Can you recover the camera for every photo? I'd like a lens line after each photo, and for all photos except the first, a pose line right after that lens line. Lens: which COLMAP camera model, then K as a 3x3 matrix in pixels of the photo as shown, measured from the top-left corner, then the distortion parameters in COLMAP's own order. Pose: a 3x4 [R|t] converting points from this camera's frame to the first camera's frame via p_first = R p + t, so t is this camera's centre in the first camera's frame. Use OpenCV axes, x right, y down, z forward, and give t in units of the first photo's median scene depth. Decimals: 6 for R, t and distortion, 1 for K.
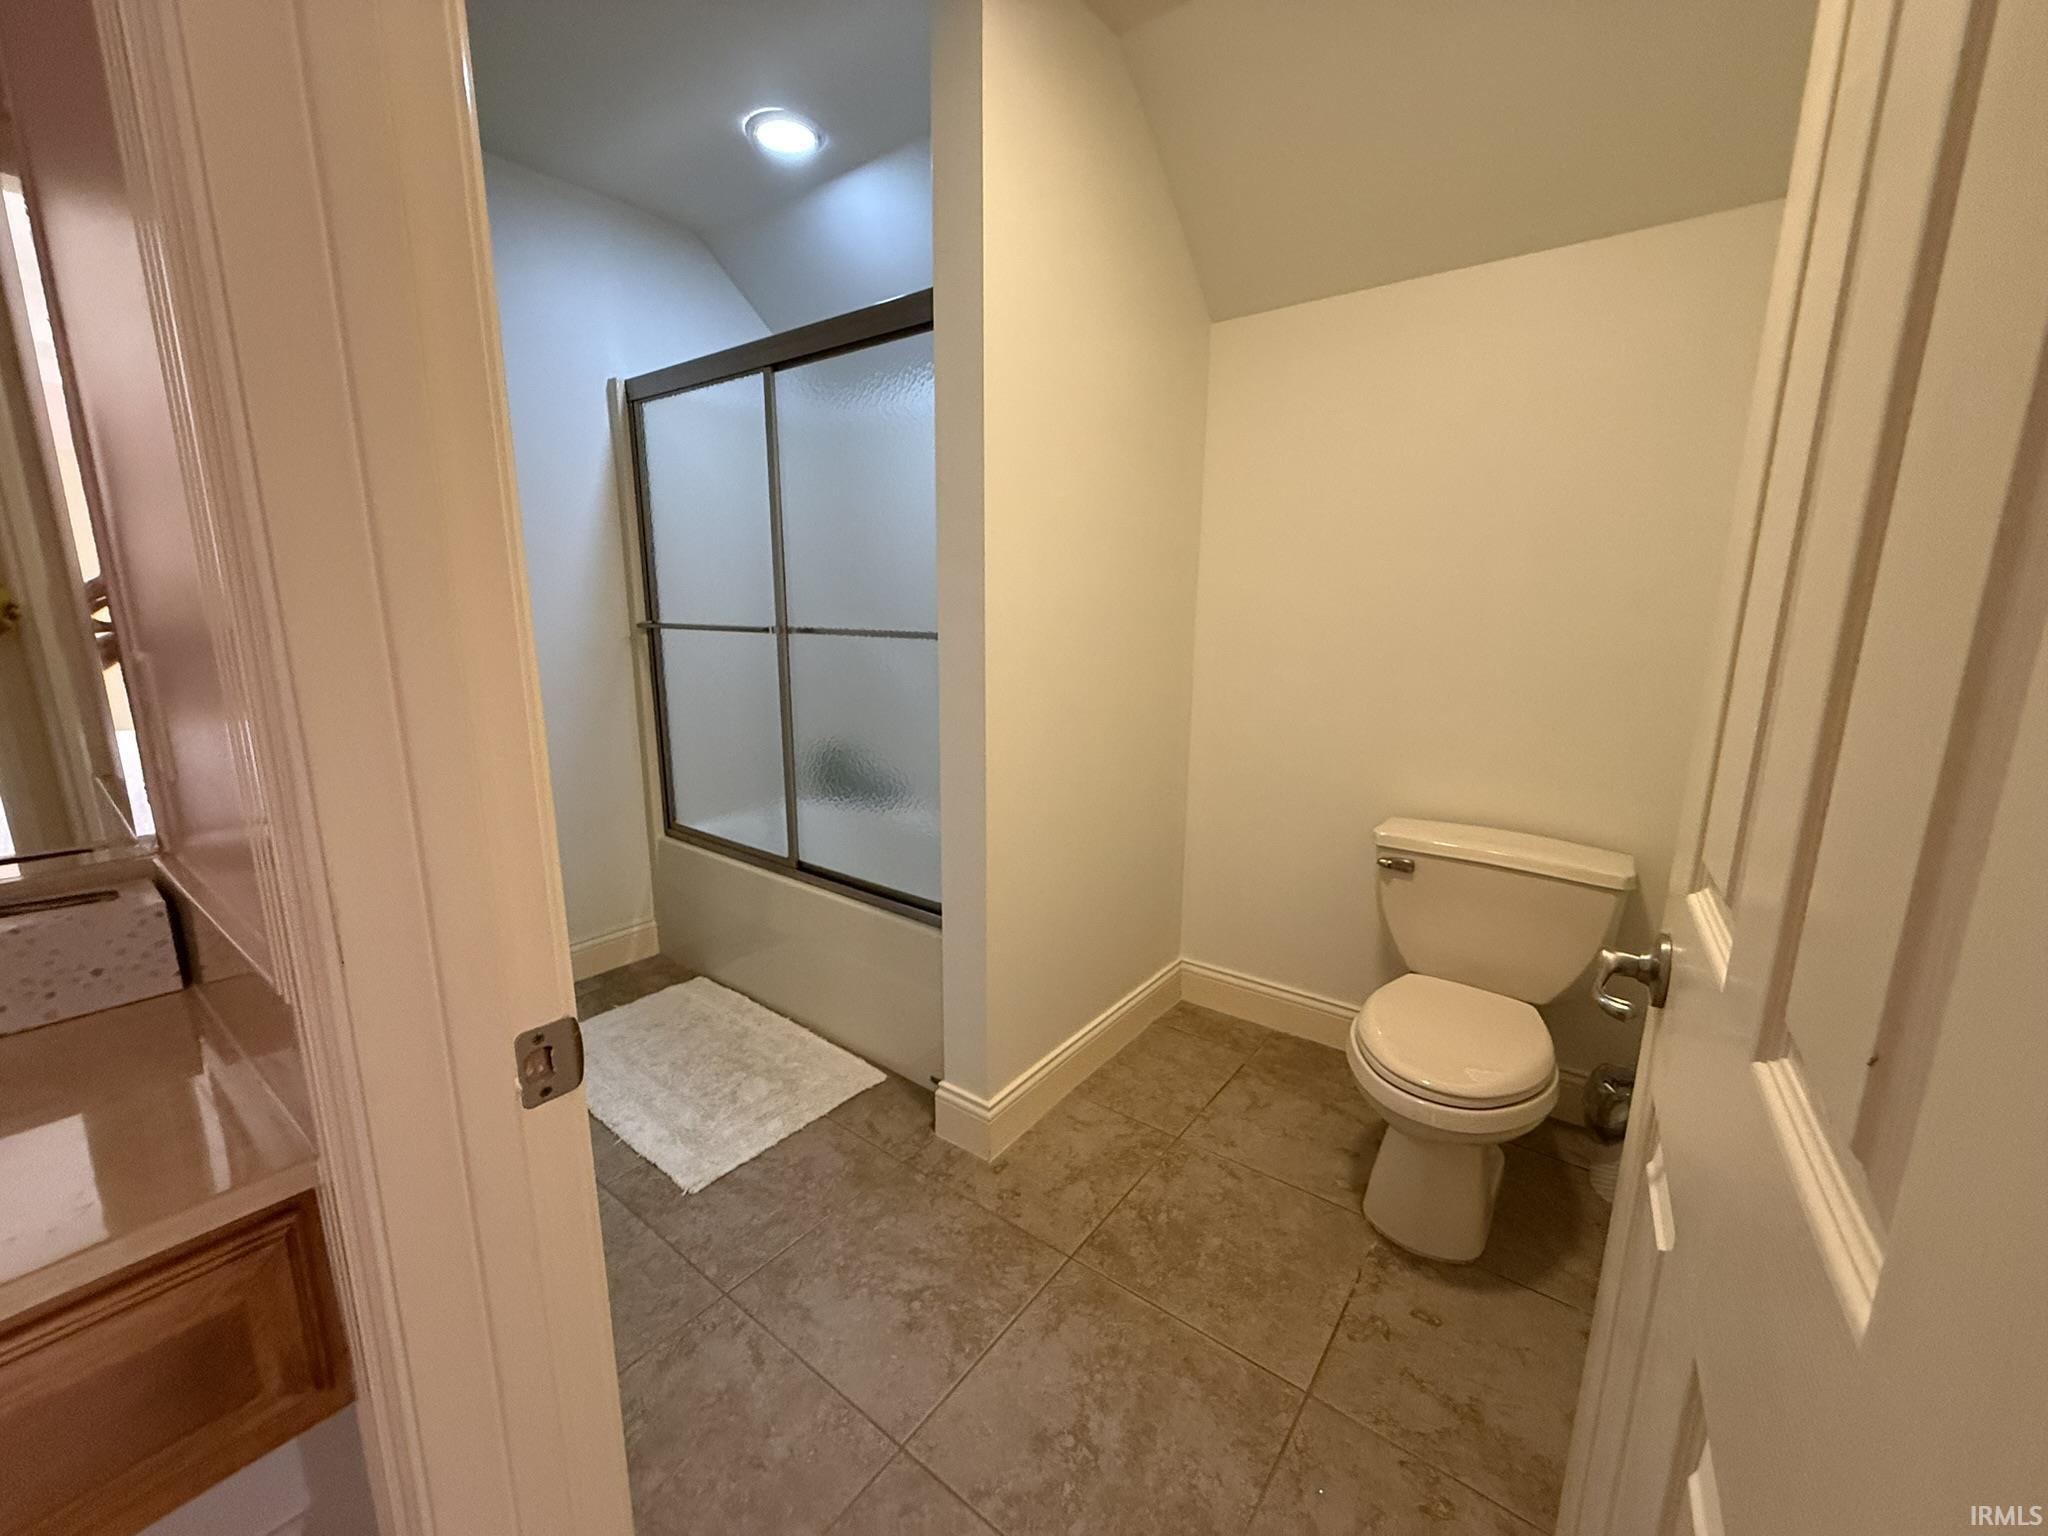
lens RADIAL K [[806.7, 0, 1027.8], [0, 806.7, 771.9], [0, 0, 1]] dist [0.003801, 0.000480]
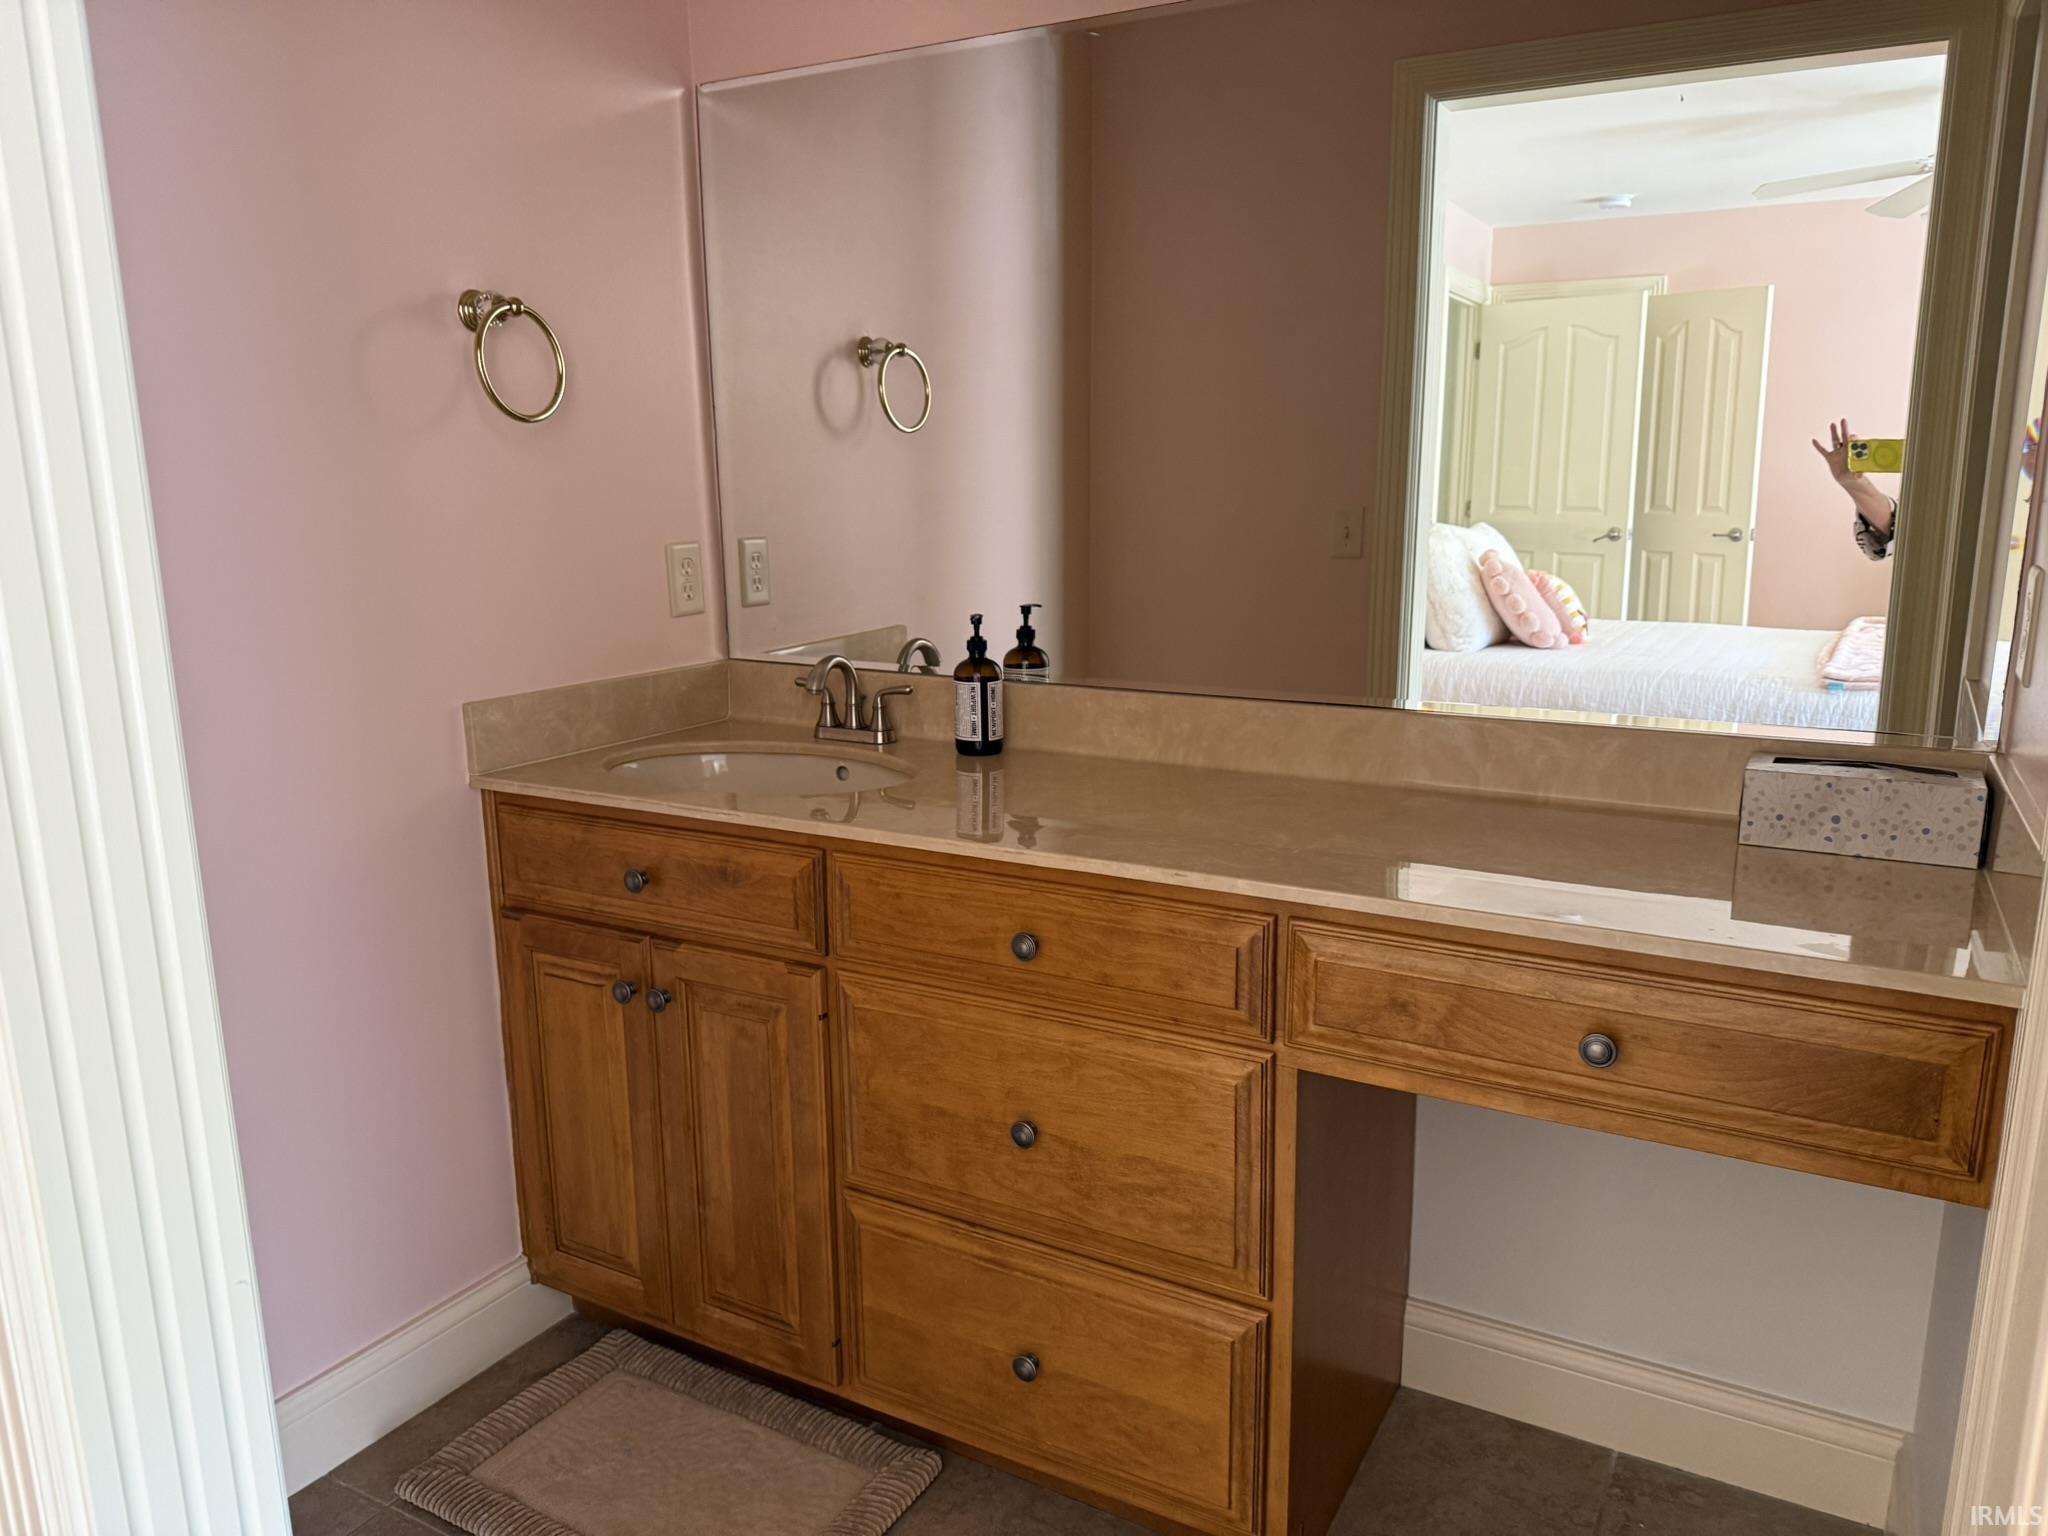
lens RADIAL K [[1438.1, 0, 1024.6], [0, 1438.1, 770.9], [0, 0, 1]] dist [0.001421, 0.002287]
pose [[0.130732, 0.197395, -0.971568, 0.718528], [-0.188414, 0.967065, 0.171128, 0.051796], [0.973350, 0.160685, 0.163618, -0.650634]]
